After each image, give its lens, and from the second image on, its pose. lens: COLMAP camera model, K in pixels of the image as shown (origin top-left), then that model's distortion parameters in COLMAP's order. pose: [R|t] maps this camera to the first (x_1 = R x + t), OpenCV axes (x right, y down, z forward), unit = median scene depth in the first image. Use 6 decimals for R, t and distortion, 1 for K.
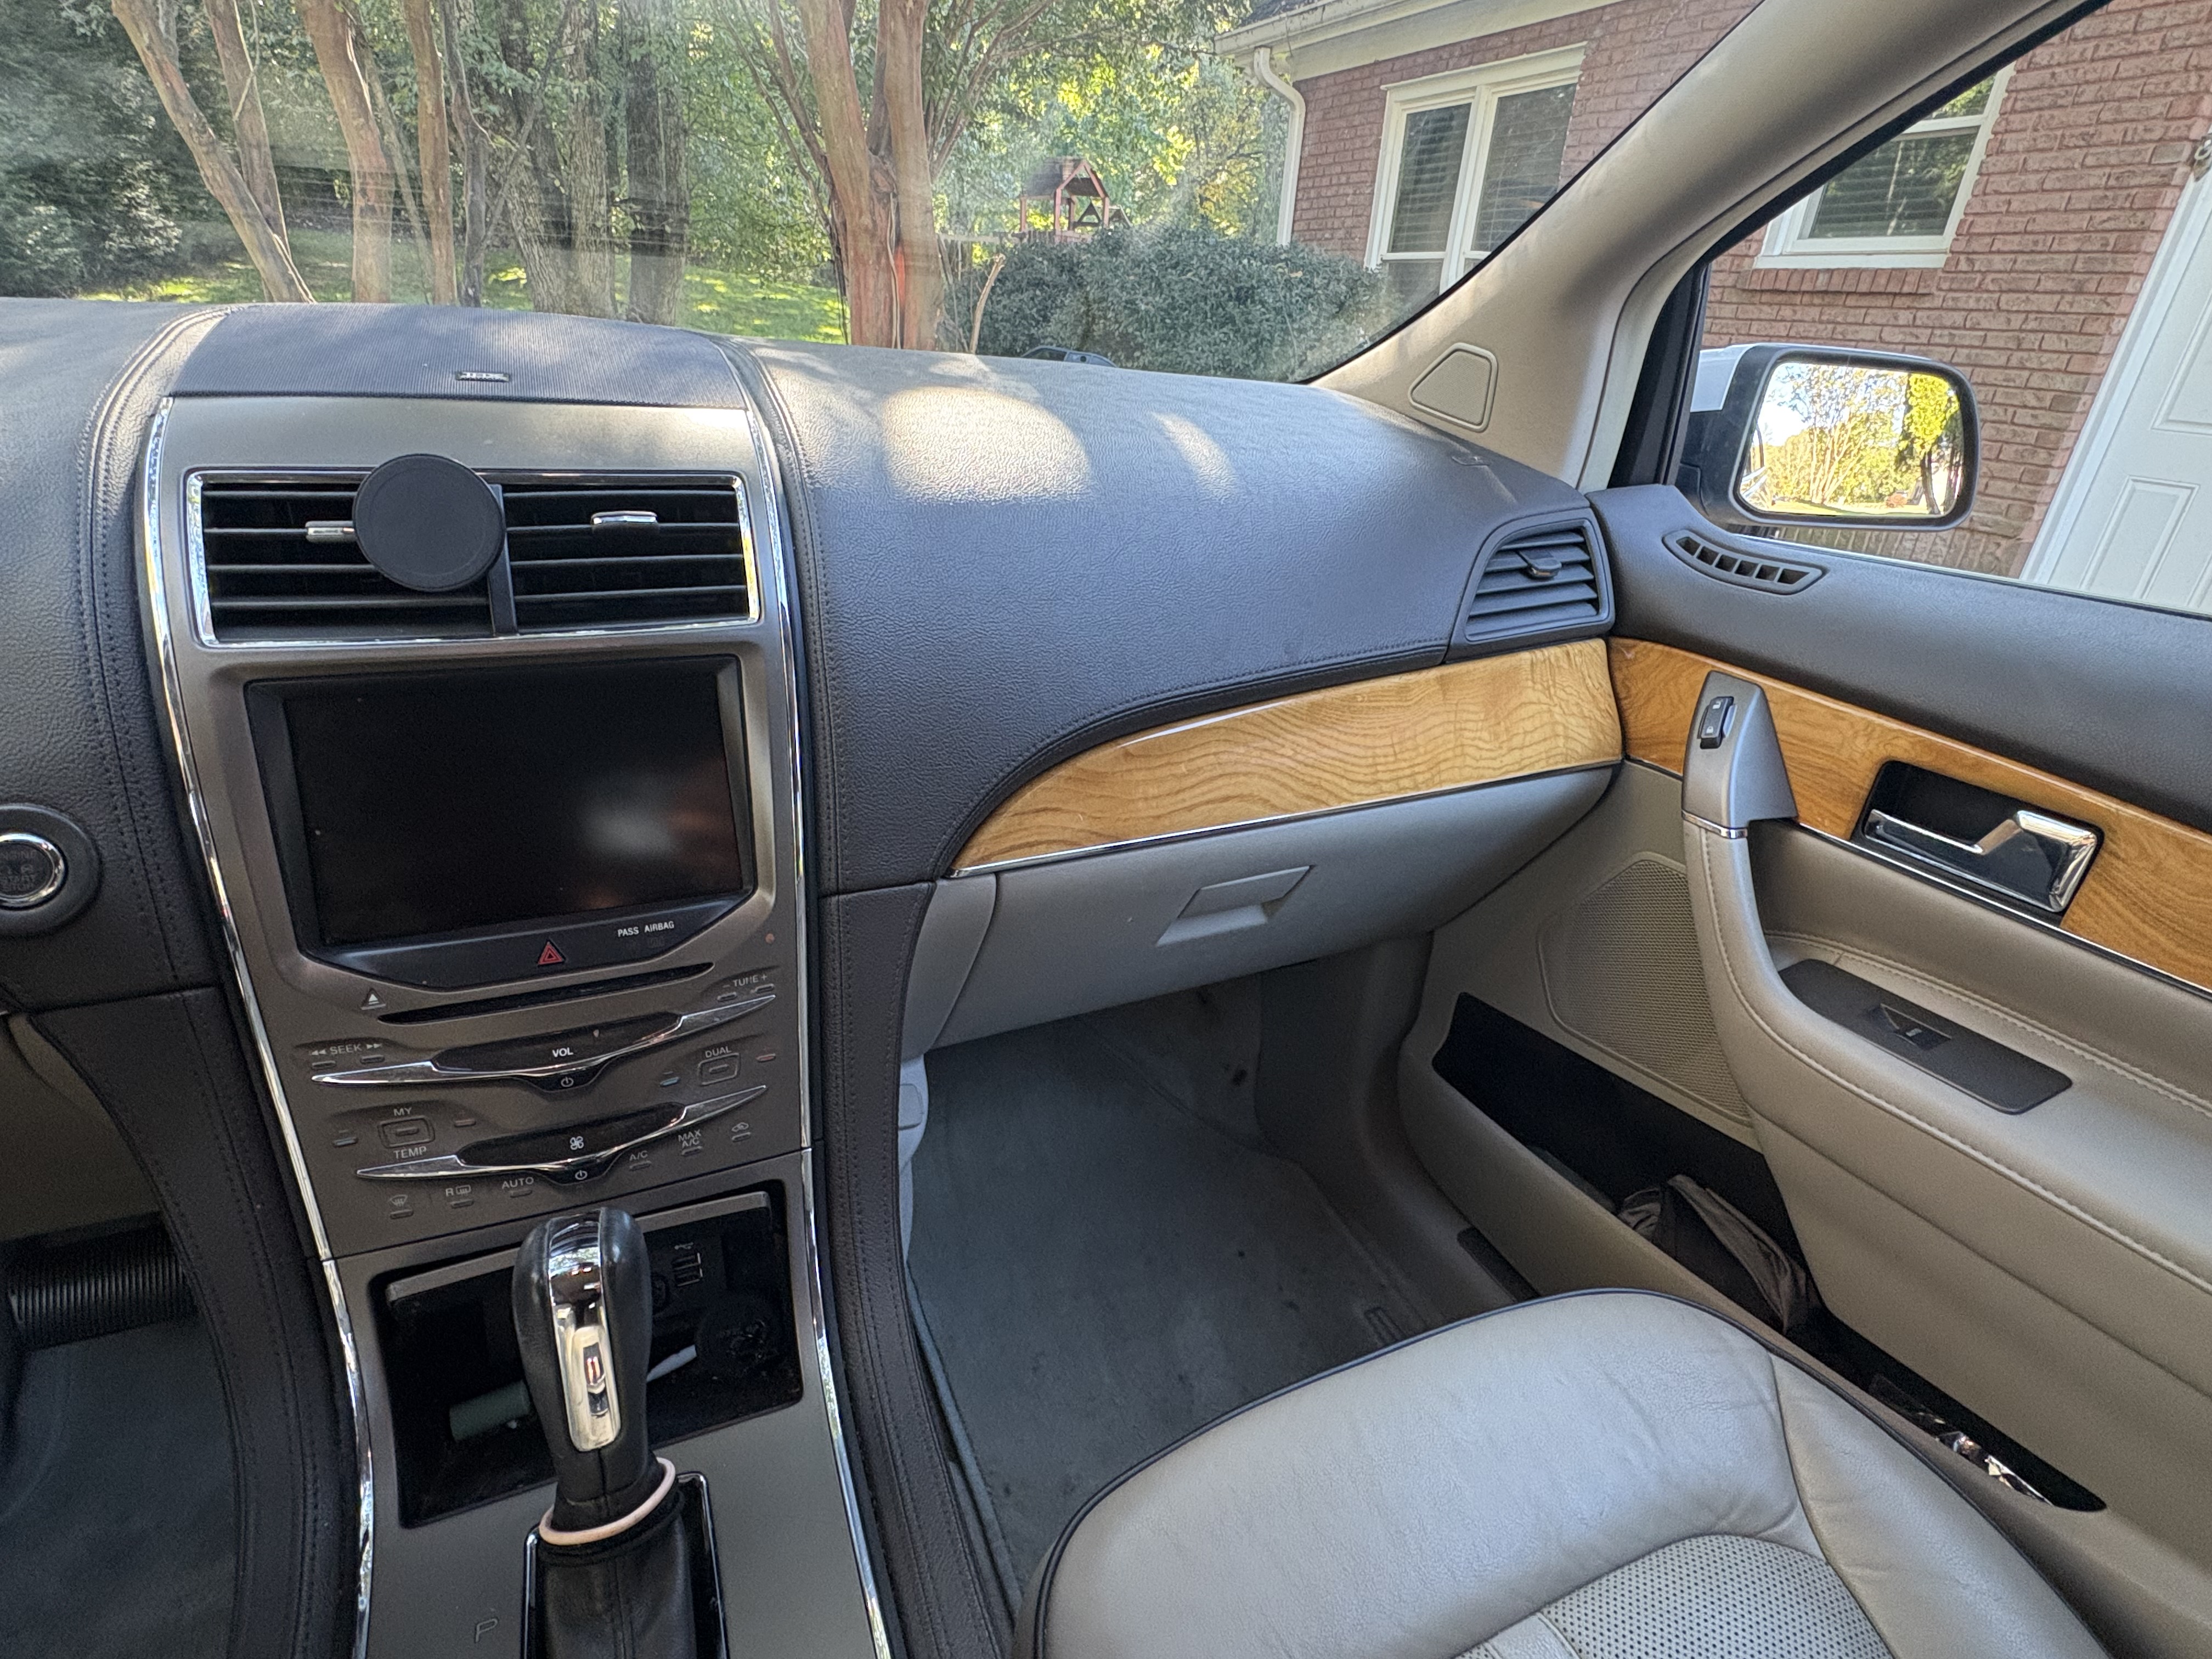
lens RADIAL K [[1096.1, 0, 1106.0], [0, 1096.1, 829.5], [0, 0, 1]] dist [0.003426, 0.000524]
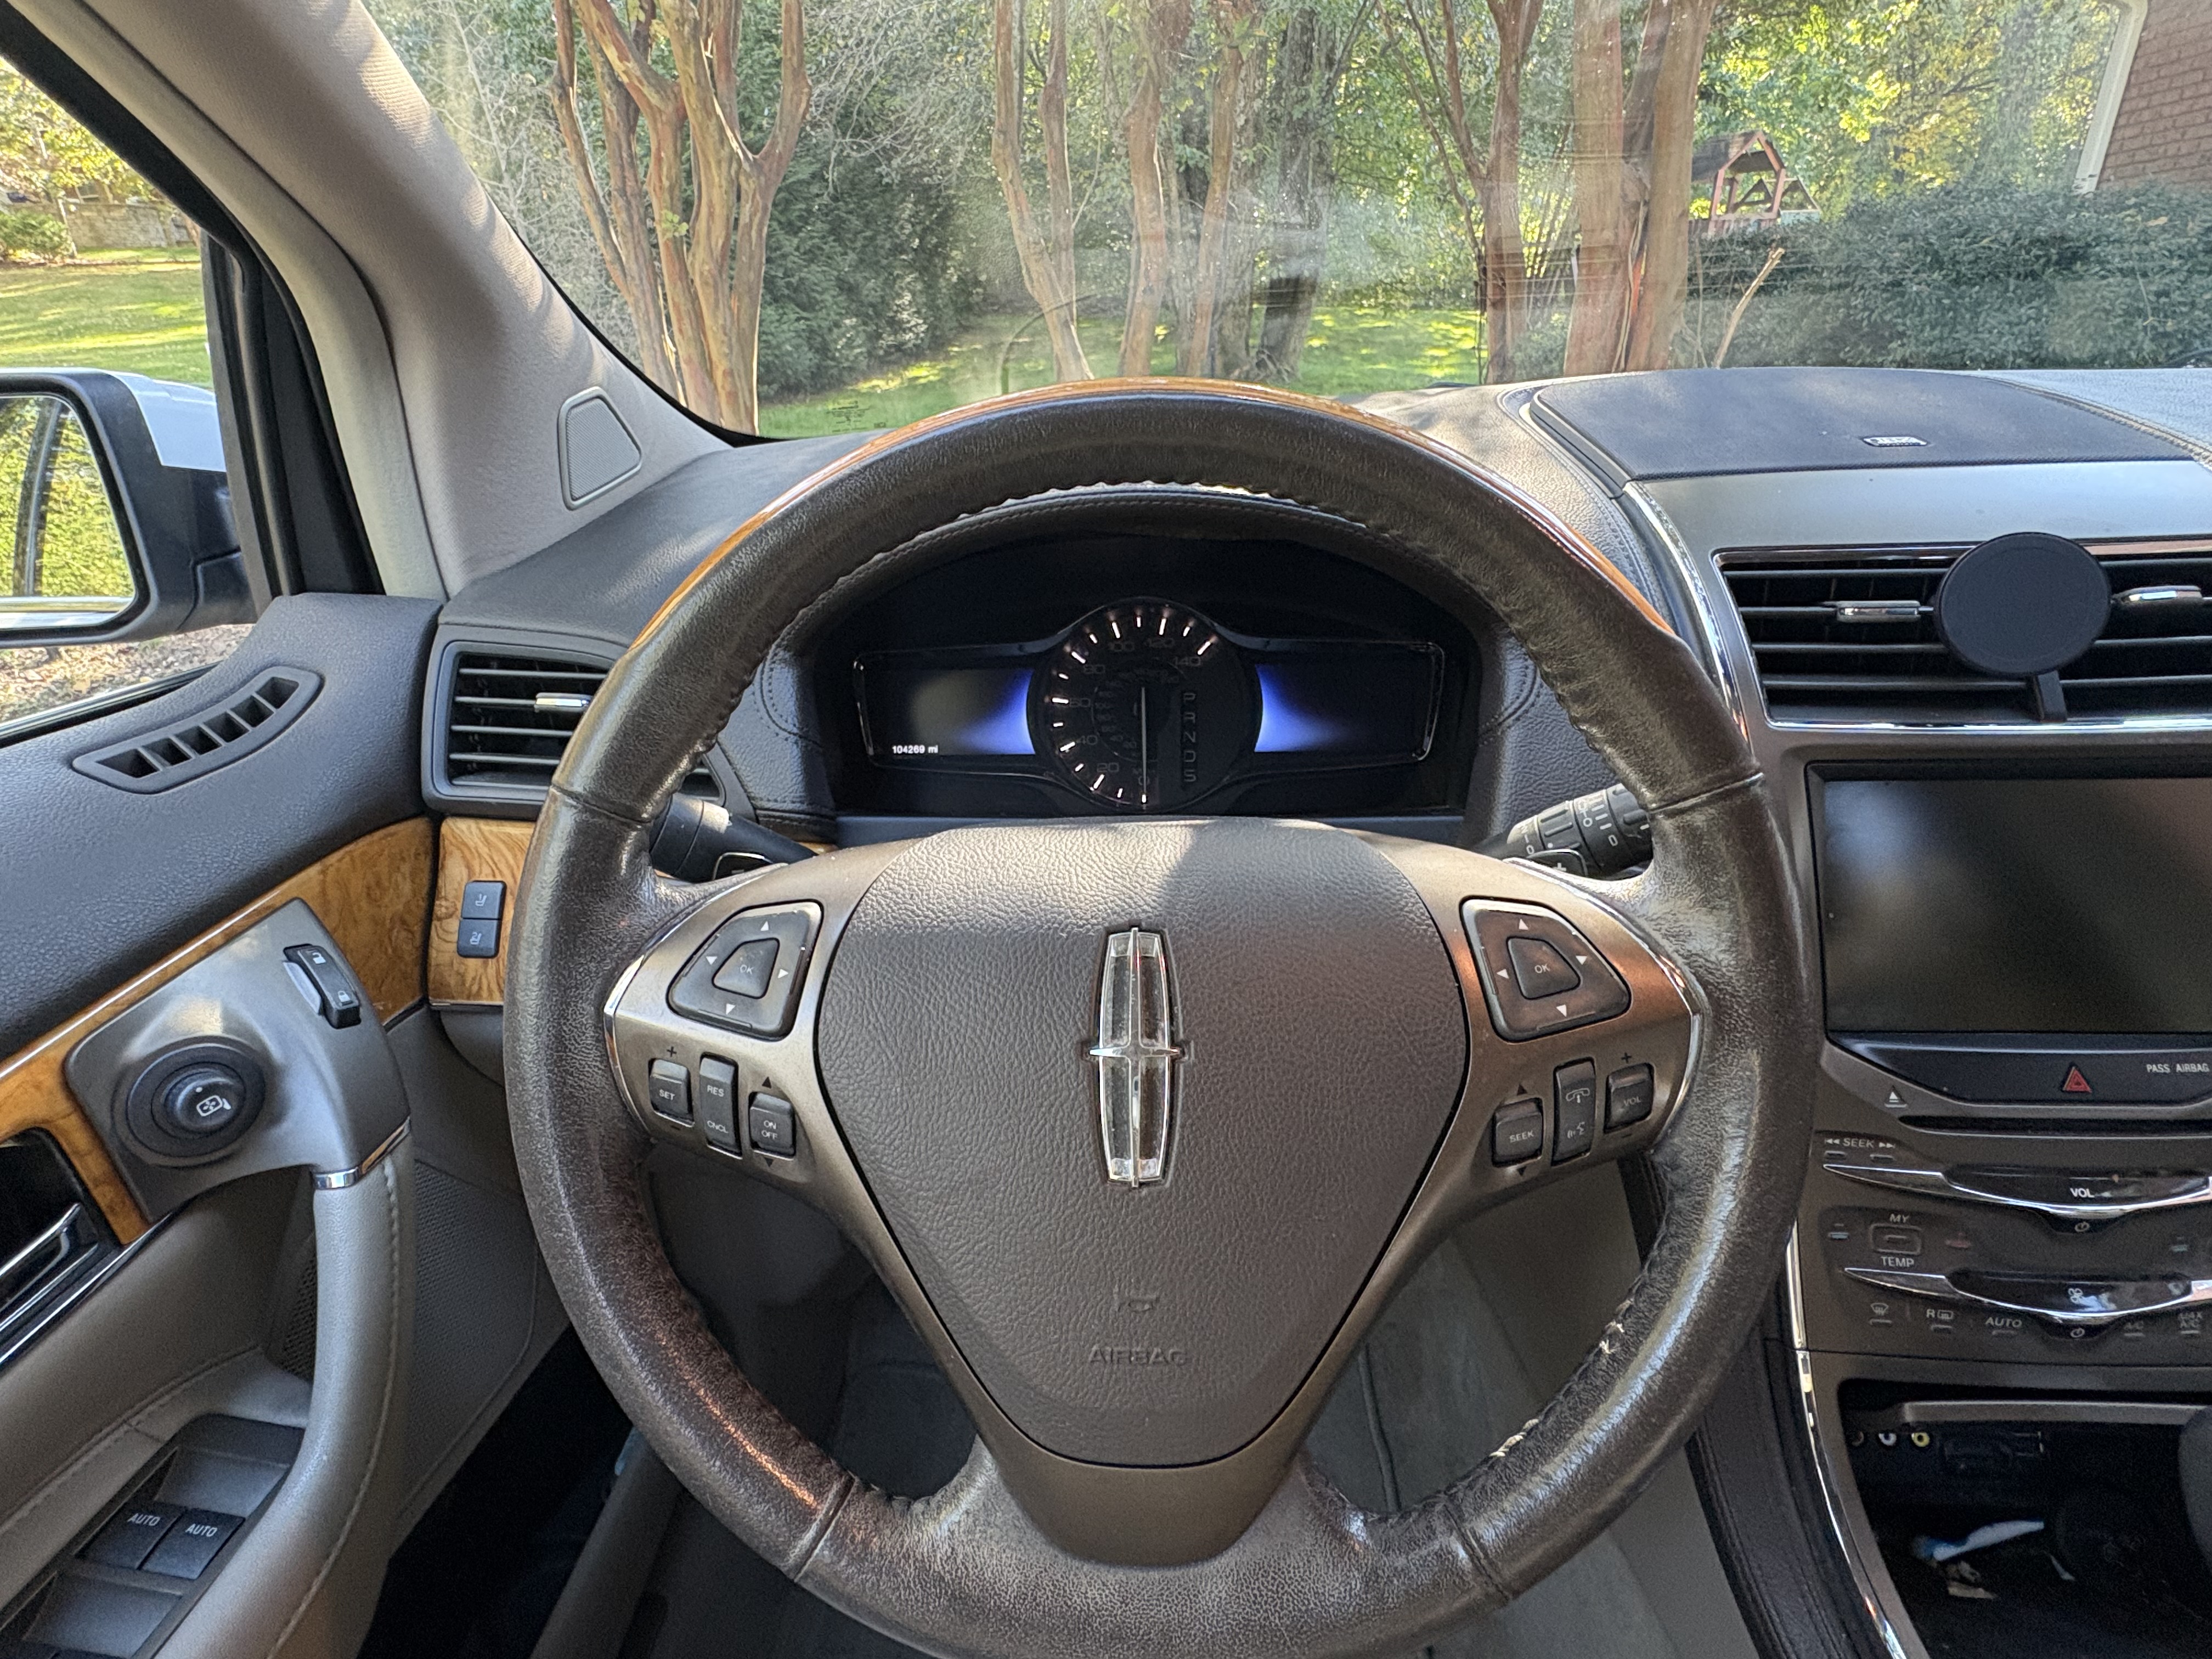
lens RADIAL K [[1106.8, 0, 1081.8], [0, 1106.8, 822.0], [0, 0, 1]] dist [0.001403, -0.000536]
pose [[0.875513, 0.102370, -0.472227, -0.491210], [-0.115636, 0.993291, 0.000936, -0.001887], [0.469155, 0.053787, 0.881477, -0.114637]]
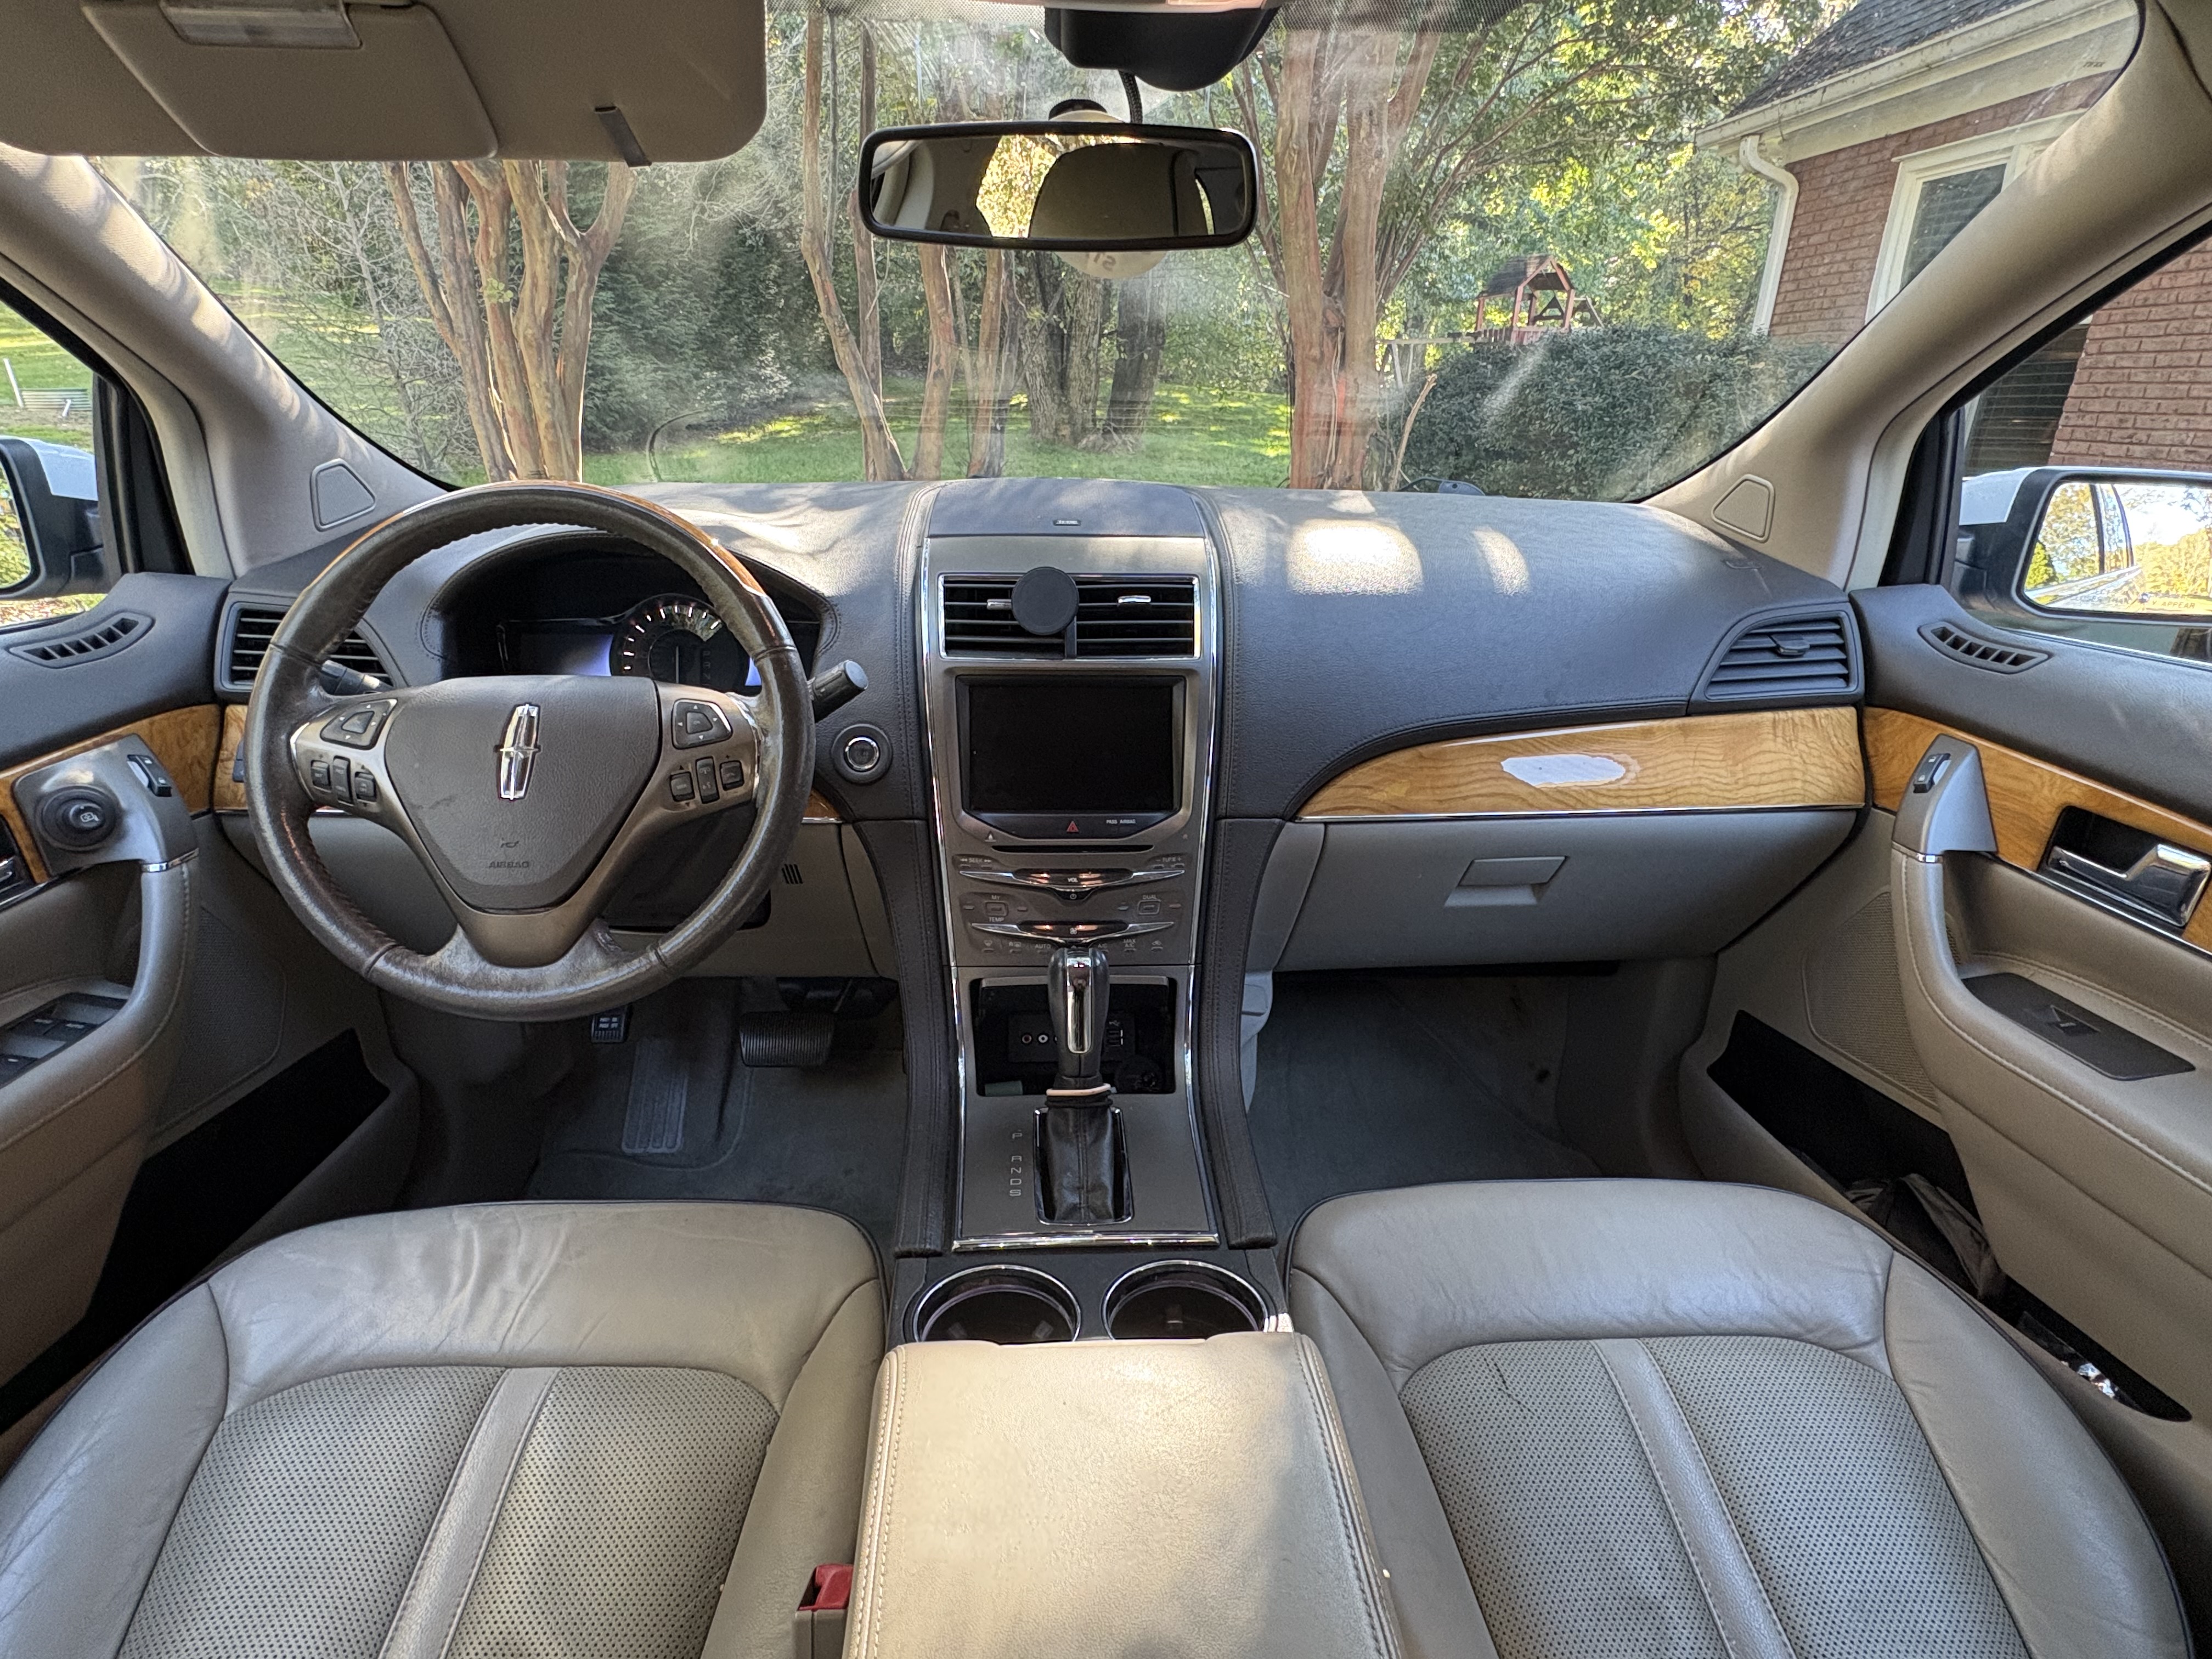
lens RADIAL K [[1101.1, 0, 1095.6], [0, 1101.1, 823.9], [0, 0, 1]] dist [0.001028, 0.000617]
pose [[0.927526, 0.086047, -0.363720, 0.127649], [-0.115836, 0.991402, -0.060855, 0.131443], [0.355356, 0.098576, 0.929519, -0.442149]]
